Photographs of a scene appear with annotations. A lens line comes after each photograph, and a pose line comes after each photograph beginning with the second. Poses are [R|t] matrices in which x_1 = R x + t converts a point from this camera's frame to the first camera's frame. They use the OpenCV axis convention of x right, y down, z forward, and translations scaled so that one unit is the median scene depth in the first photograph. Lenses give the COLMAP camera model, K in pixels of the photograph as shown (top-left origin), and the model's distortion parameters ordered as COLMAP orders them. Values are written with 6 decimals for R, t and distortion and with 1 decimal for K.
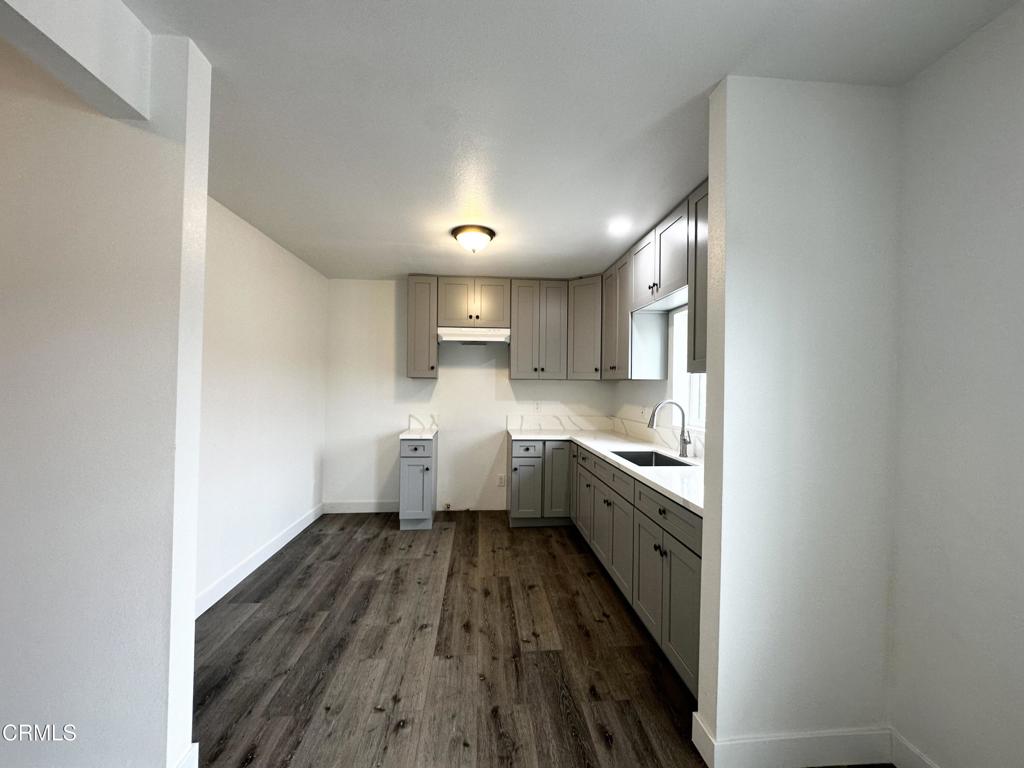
lens RADIAL K [[412.1, 0, 511.0], [0, 412.1, 384.9], [0, 0, 1]] dist [-0.000839, 0.000299]
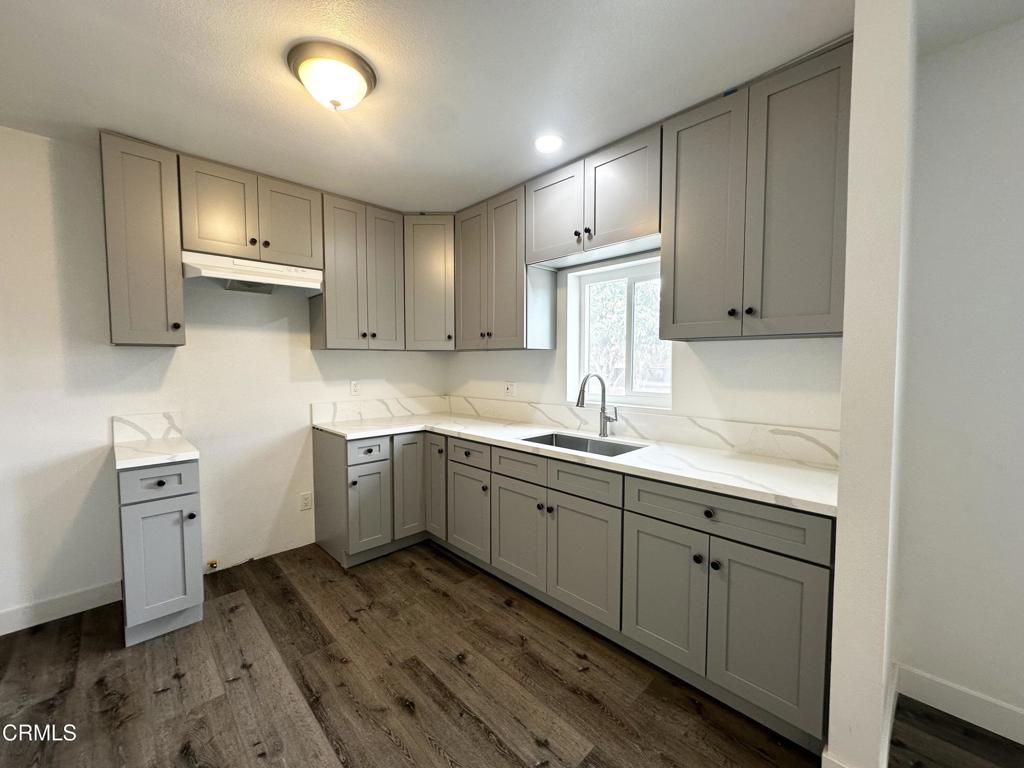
lens RADIAL K [[412.1, 0, 509.5], [0, 412.1, 383.5], [0, 0, 1]] dist [-0.000839, 0.000299]
pose [[0.772226, -0.045254, 0.633735, -0.232006], [0.009344, 0.998161, 0.059891, 0.005630], [-0.635280, -0.040328, 0.771229, 0.360667]]
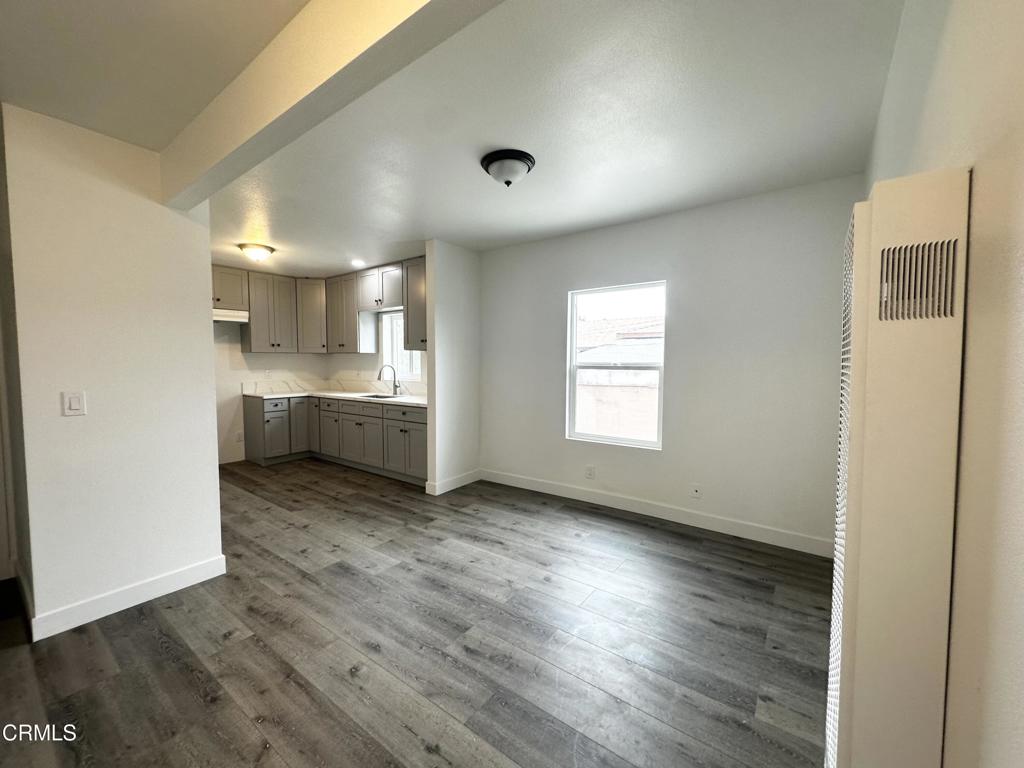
lens RADIAL K [[412.1, 0, 508.5], [0, 412.1, 385.2], [0, 0, 1]] dist [-0.000839, 0.000299]
pose [[0.658961, -0.056267, 0.750070, -0.508808], [0.007047, 0.997616, 0.068646, 0.005750], [-0.752144, -0.039949, 0.657787, -0.484798]]
